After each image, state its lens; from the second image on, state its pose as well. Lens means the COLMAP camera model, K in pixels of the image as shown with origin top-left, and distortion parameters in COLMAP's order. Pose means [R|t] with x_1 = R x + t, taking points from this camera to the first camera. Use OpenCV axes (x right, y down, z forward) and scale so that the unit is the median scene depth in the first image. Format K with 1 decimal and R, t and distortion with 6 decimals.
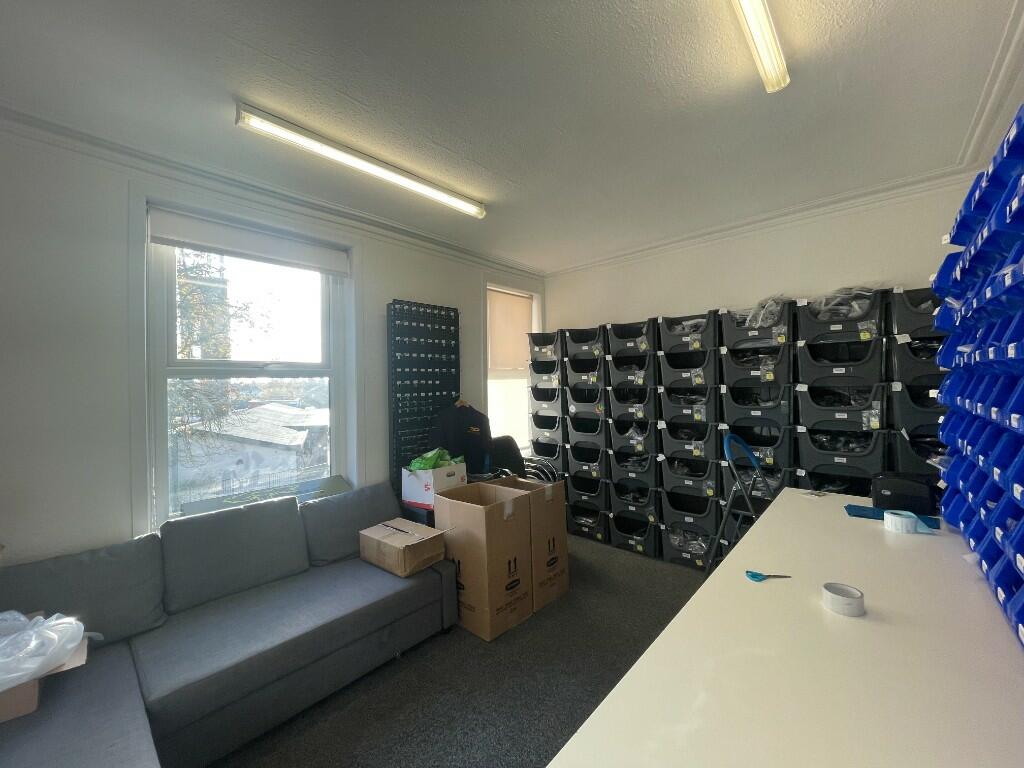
lens RADIAL K [[411.6, 0, 512.6], [0, 411.6, 380.7], [0, 0, 1]] dist [-0.004474, 0.000908]
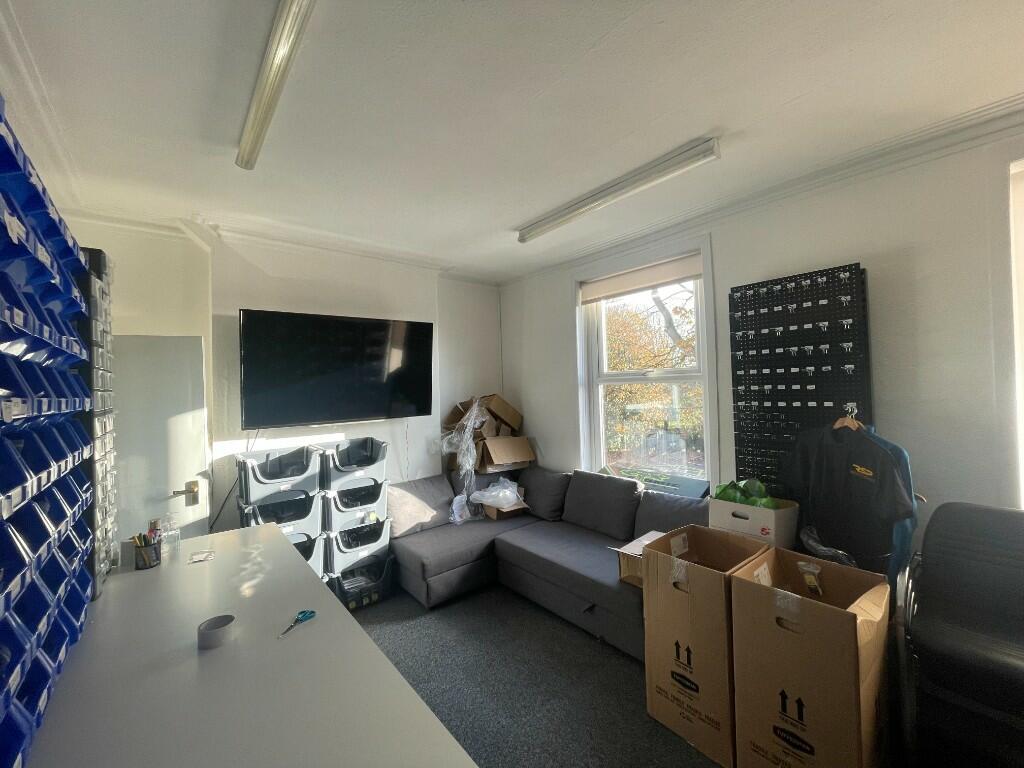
lens RADIAL K [[411.6, 0, 512.1], [0, 411.6, 384.7], [0, 0, 1]] dist [-0.004474, 0.000908]
pose [[-0.147800, 0.010924, -0.988957, 0.572465], [0.029072, 0.999555, 0.006696, -0.020020], [0.988590, -0.027761, -0.148052, 0.644770]]
